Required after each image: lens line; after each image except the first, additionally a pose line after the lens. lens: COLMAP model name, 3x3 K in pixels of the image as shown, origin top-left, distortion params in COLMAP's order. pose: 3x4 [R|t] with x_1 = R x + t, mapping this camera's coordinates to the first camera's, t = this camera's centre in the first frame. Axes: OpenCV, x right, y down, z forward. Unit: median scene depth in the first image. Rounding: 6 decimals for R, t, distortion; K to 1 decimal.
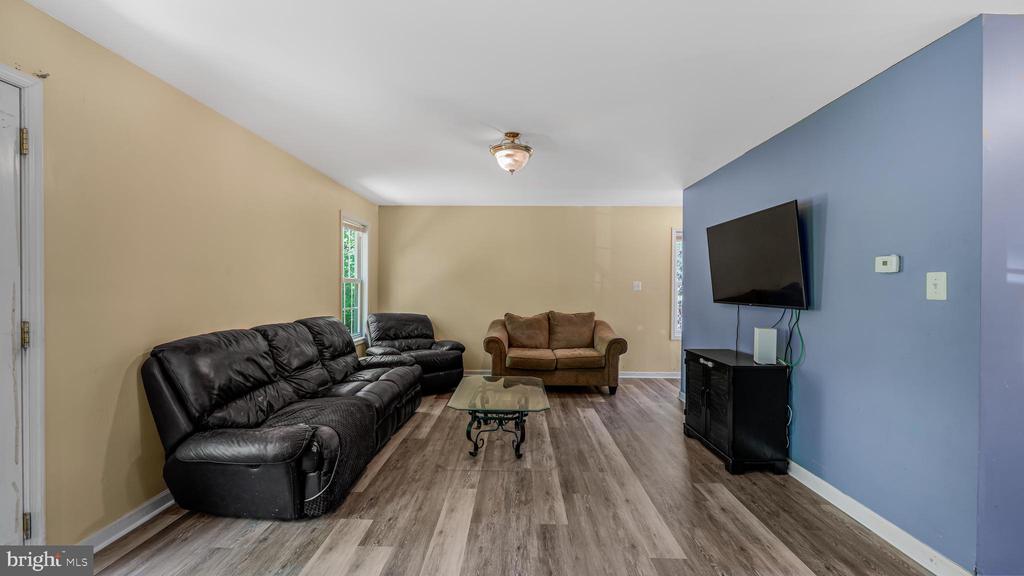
lens RADIAL K [[407.7, 0, 513.8], [0, 407.7, 290.4], [0, 0, 1]] dist [0.000620, -0.000006]
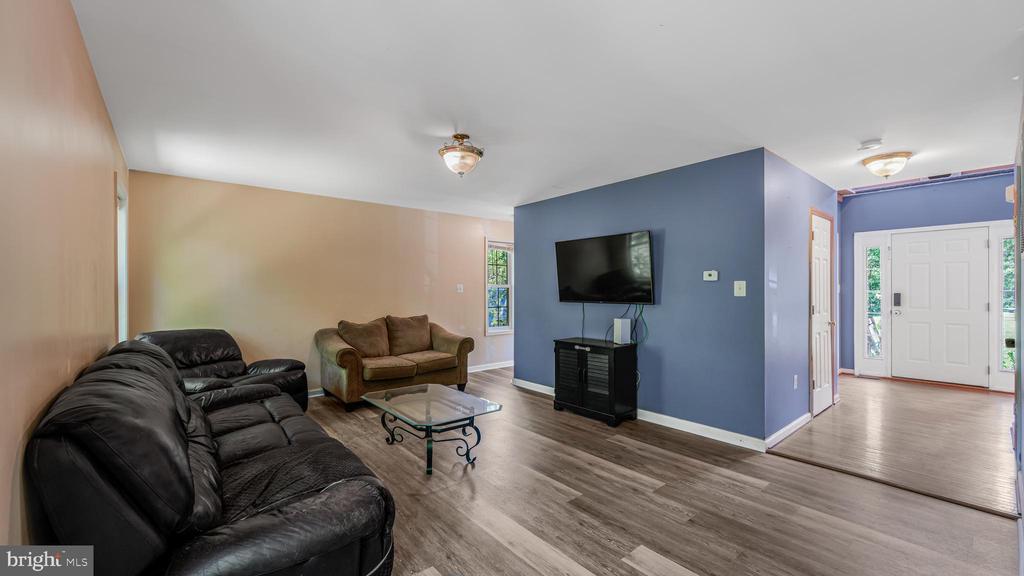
lens RADIAL K [[407.7, 0, 513.8], [0, 407.7, 290.4], [0, 0, 1]] dist [0.000620, -0.000006]
pose [[0.755621, -0.009196, 0.654945, -0.552929], [0.011580, 0.999933, 0.000680, -0.009478], [-0.654907, 0.007071, 0.755676, 0.172863]]
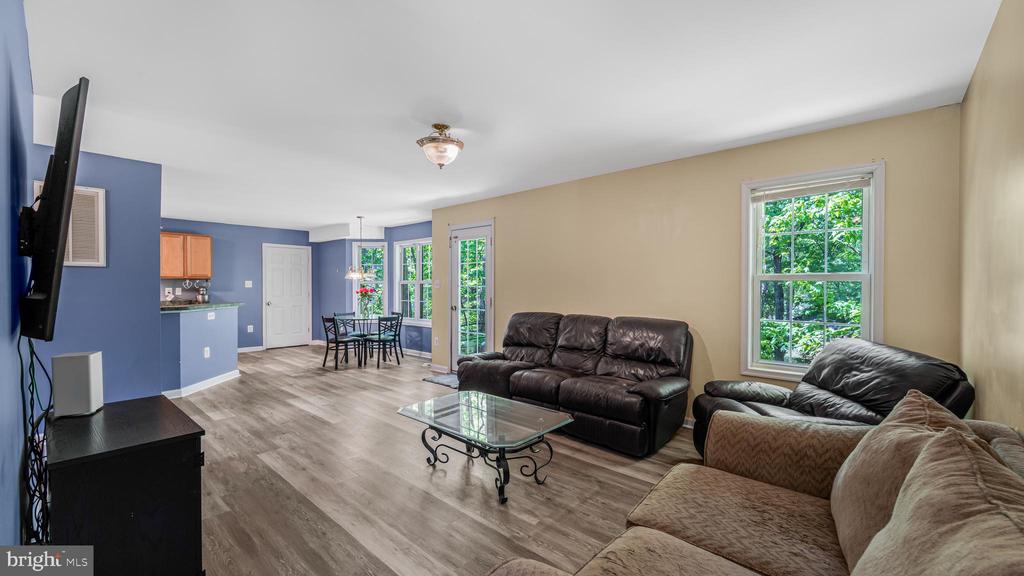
lens RADIAL K [[415.7, 0, 511.9], [0, 415.7, 291.3], [0, 0, 1]] dist [-0.000446, 0.000247]
pose [[-0.660709, 0.003811, -0.750632, 0.615583], [-0.009676, 0.999861, 0.013593, -0.011682], [0.750579, 0.016245, -0.660581, 1.763886]]
